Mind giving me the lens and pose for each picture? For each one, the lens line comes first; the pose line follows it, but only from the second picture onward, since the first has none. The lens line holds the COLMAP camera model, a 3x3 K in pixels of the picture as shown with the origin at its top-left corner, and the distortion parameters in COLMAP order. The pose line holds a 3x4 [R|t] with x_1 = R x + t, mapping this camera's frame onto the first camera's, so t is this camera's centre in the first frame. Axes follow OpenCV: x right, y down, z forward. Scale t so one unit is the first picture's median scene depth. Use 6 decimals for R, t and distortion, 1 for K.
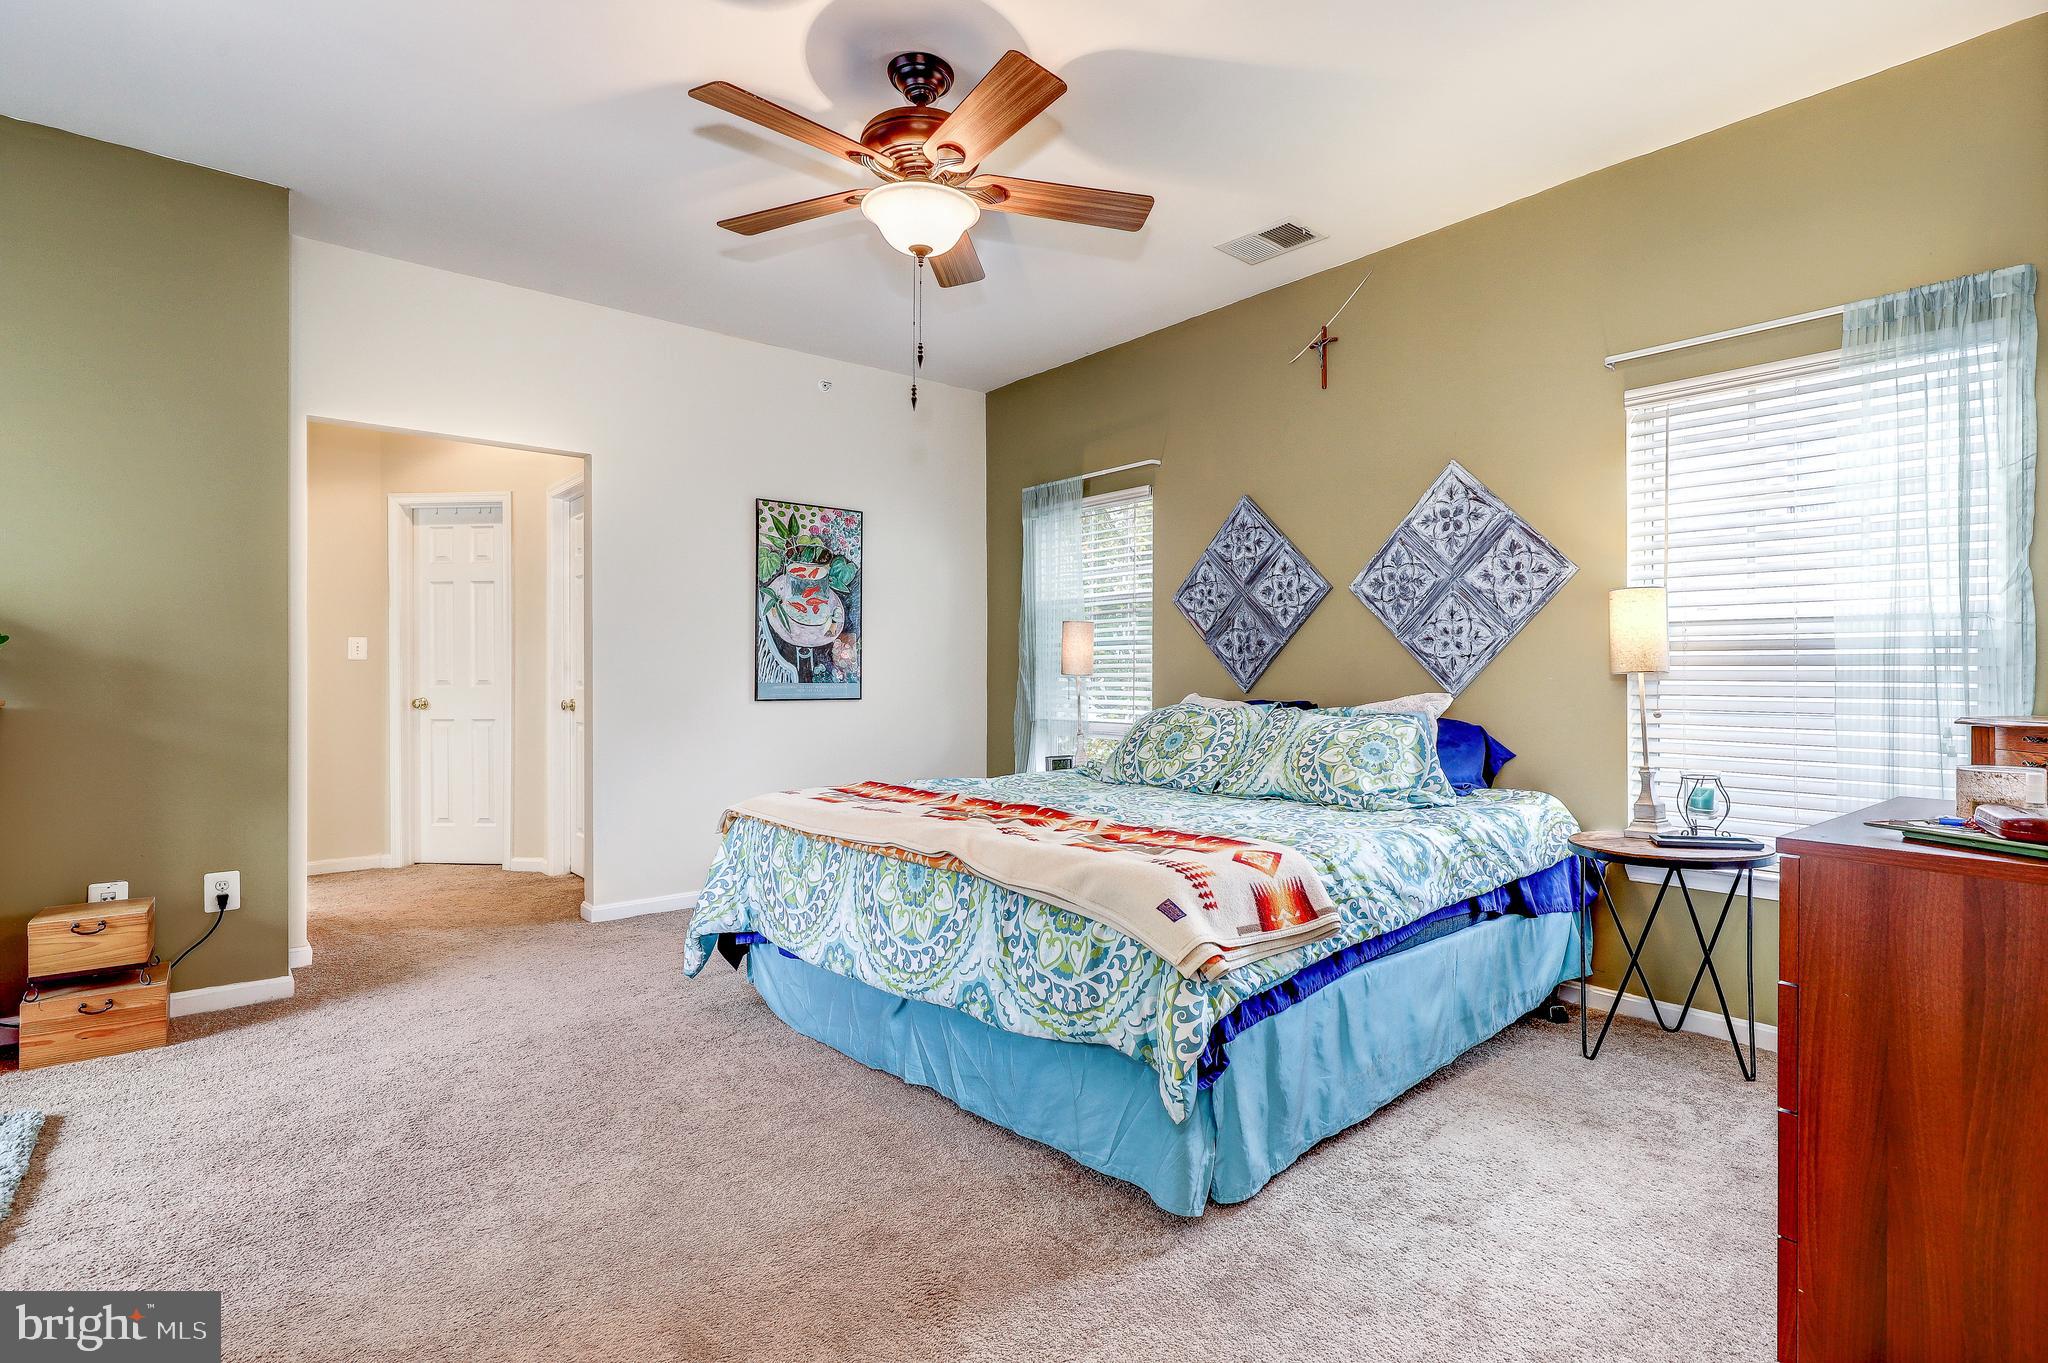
lens RADIAL K [[999.4, 0, 1058.4], [0, 999.4, 674.0], [0, 0, 1]] dist [0.000887, -0.000077]
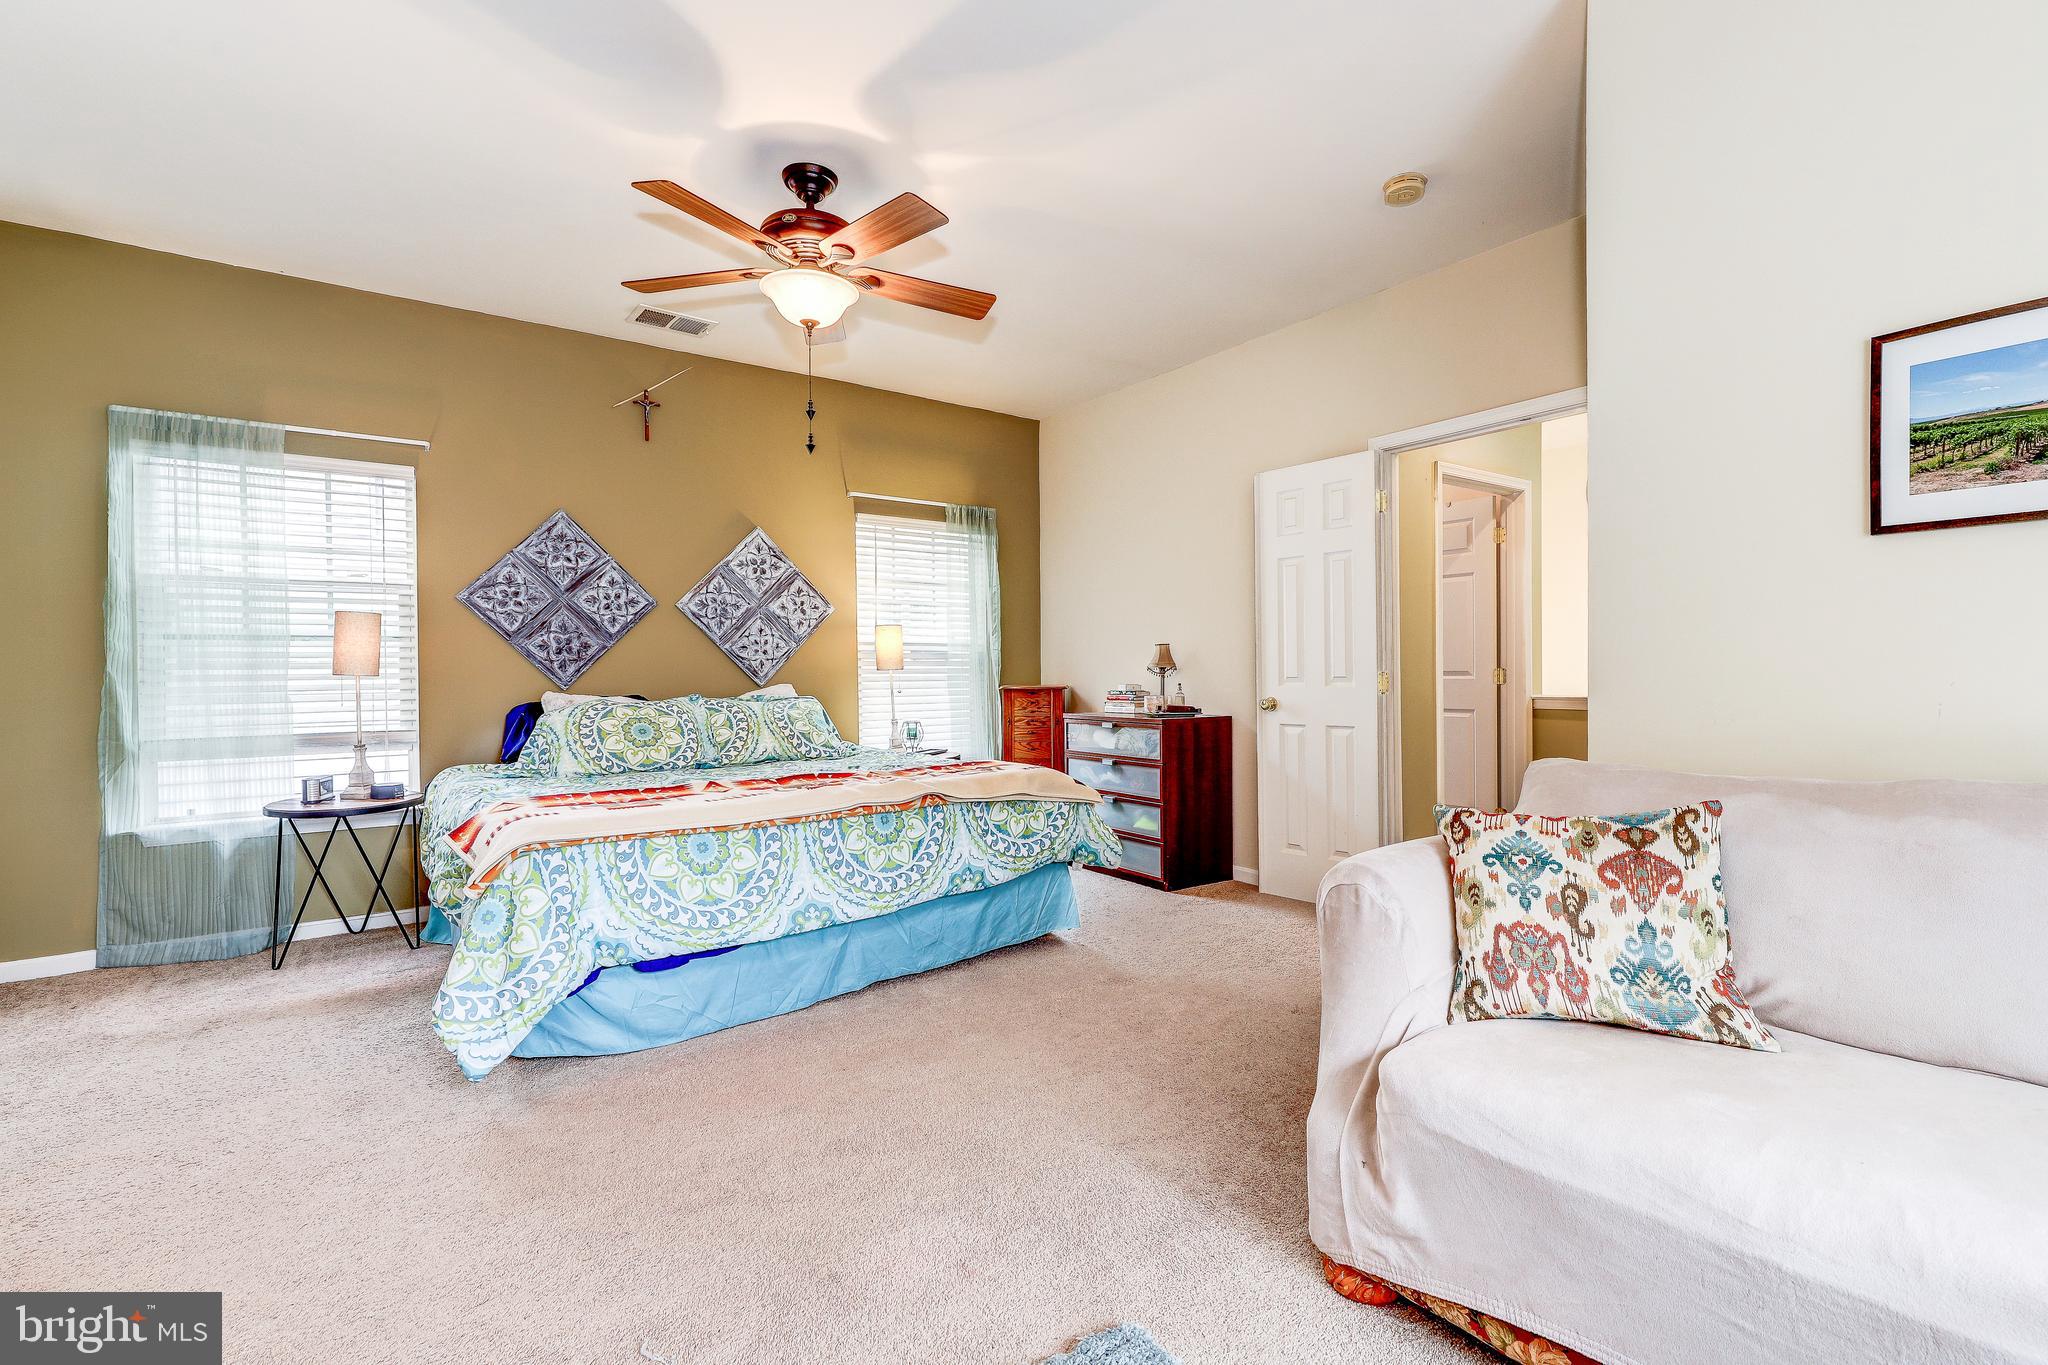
lens RADIAL K [[920.0, 0, 1053.8], [0, 920.0, 679.8], [0, 0, 1]] dist [0.000969, 0.000213]
pose [[0.066607, -0.013099, 0.997693, -0.801458], [0.007893, 0.999889, 0.012601, -0.001203], [-0.997748, 0.007035, 0.066703, 0.408732]]
